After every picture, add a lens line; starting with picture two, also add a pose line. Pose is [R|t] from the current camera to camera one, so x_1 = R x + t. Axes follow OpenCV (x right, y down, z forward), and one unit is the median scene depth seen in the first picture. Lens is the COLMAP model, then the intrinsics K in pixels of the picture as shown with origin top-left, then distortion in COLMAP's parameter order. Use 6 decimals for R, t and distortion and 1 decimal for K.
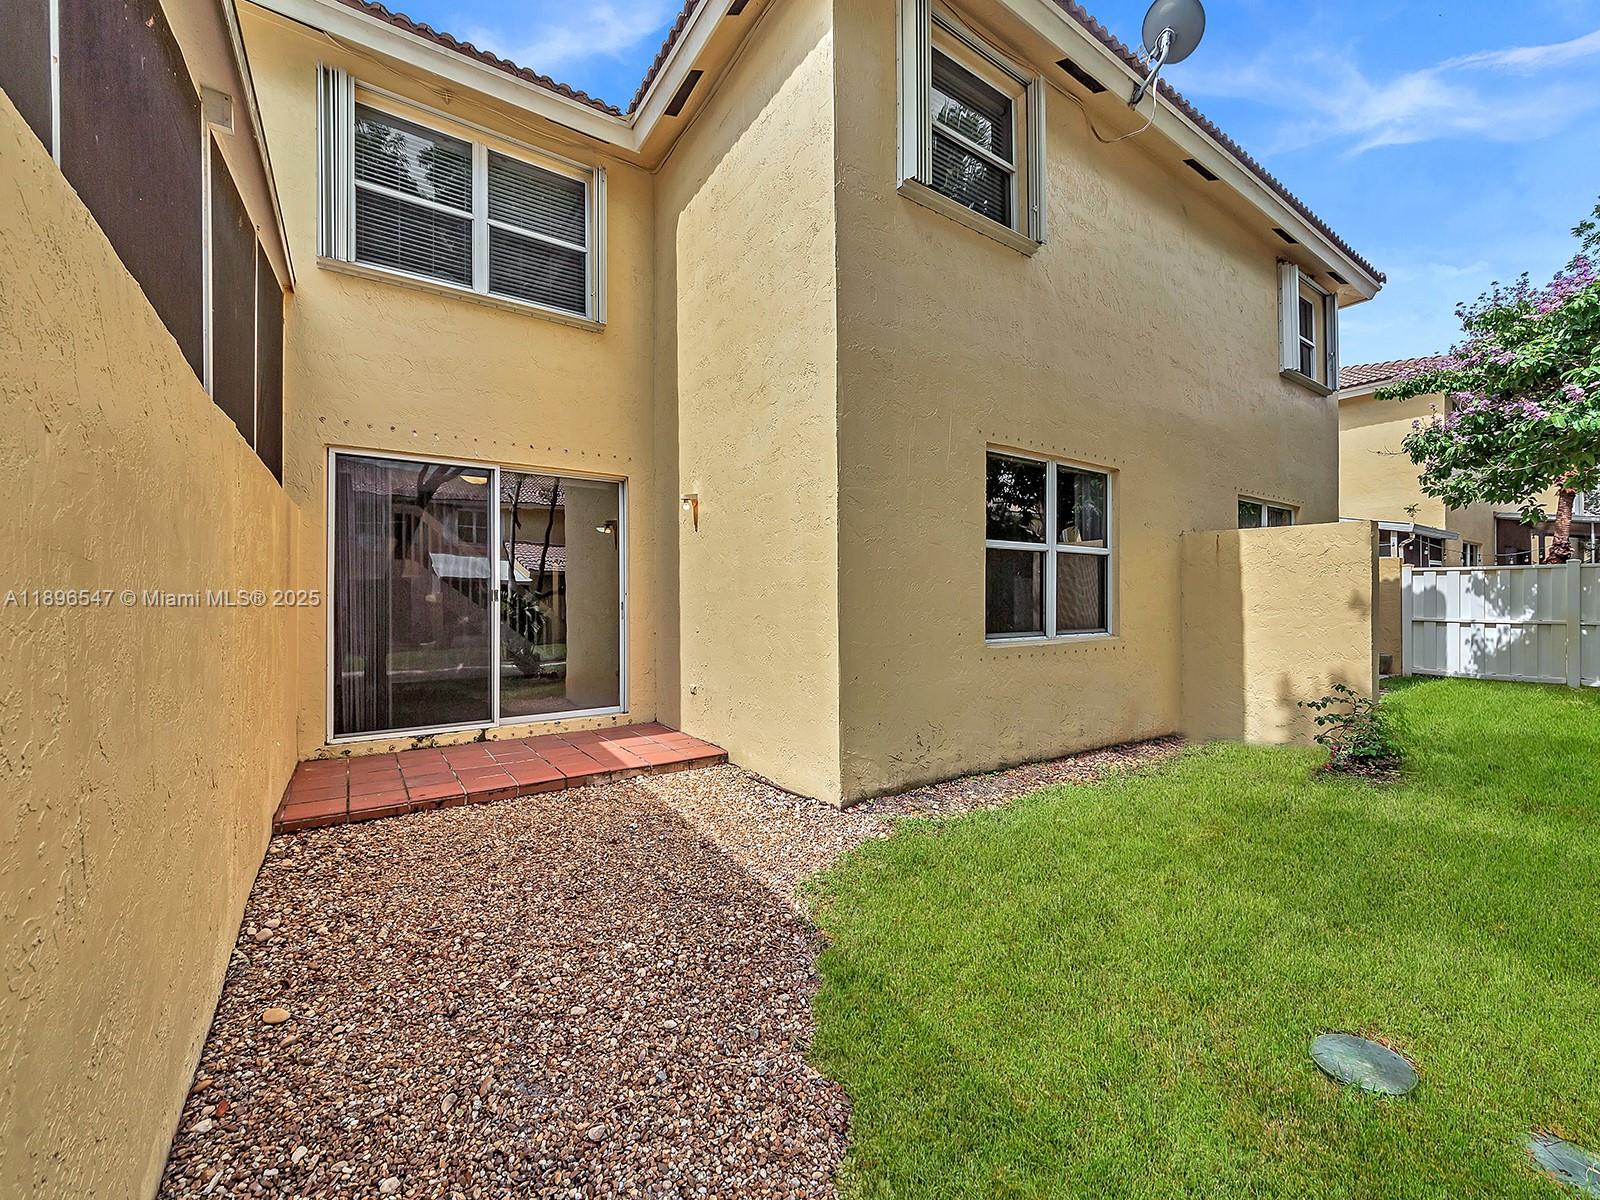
lens RADIAL K [[639.4, 0, 791.1], [0, 639.4, 598.3], [0, 0, 1]] dist [0.001073, -0.000109]
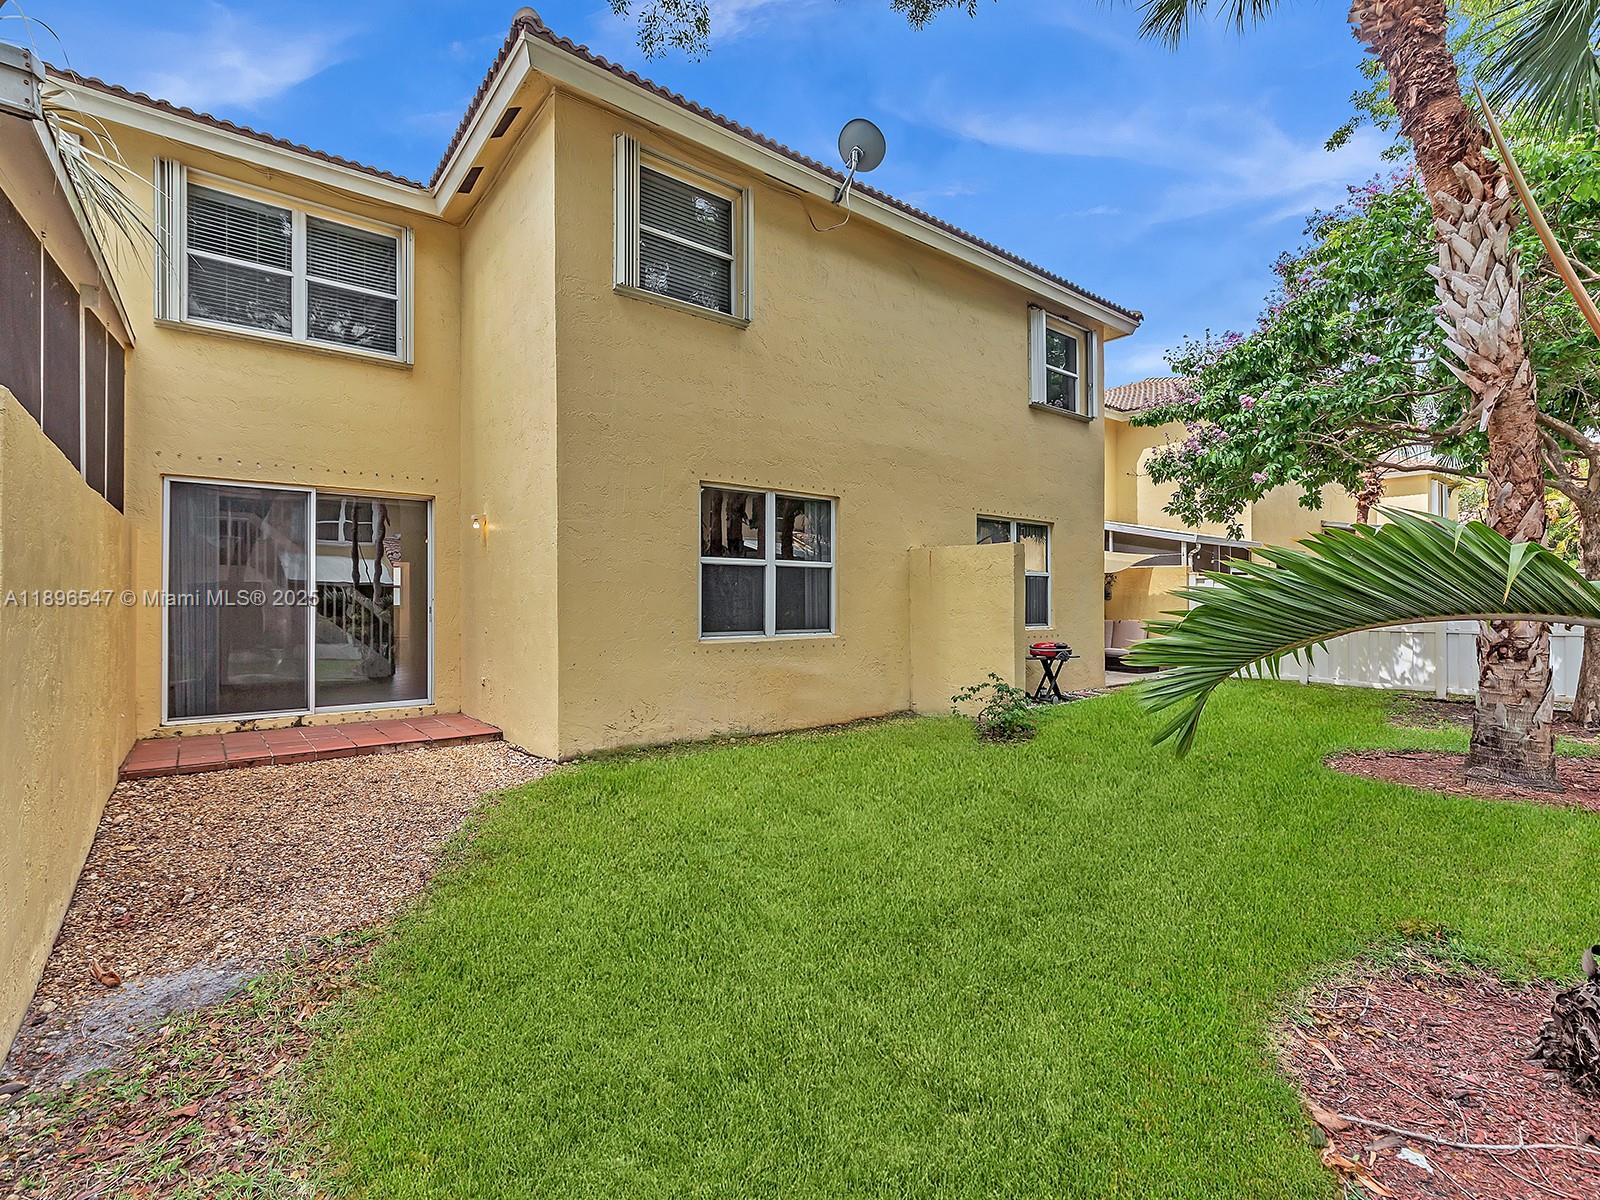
lens RADIAL K [[757.4, 0, 758.8], [0, 757.4, 601.2], [0, 0, 1]] dist [-0.000811, 0.001060]
pose [[0.999309, 0.001717, 0.037122, 0.322136], [-0.001664, 0.999998, -0.001458, -0.002971], [-0.037124, 0.001395, 0.999310, -0.435682]]
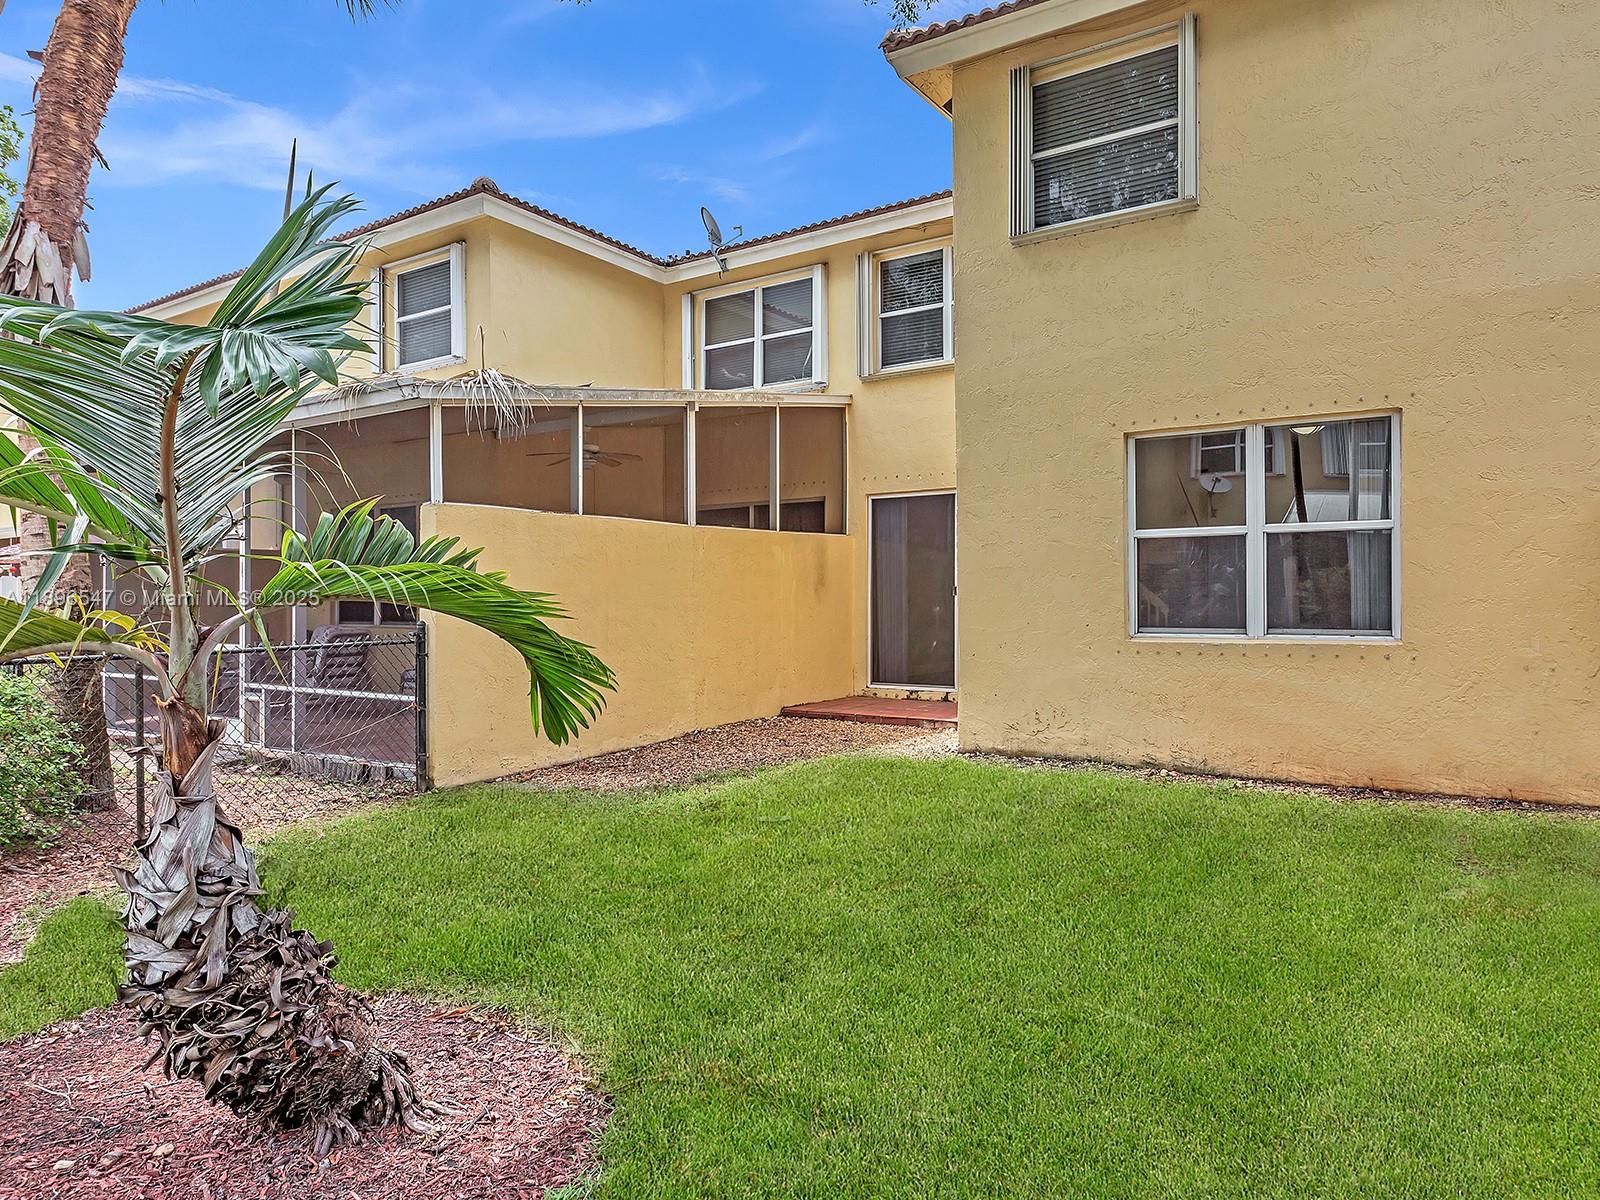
lens RADIAL K [[930.9, 0, 800.0], [0, 930.9, 600.0], [0, 0, 1]] dist [-0.001470, -0.000077]
pose [[0.379964, 0.002392, -0.924998, 1.268557], [0.003321, 0.999987, 0.003950, 0.006345], [0.924995, -0.004572, 0.379951, -0.011340]]
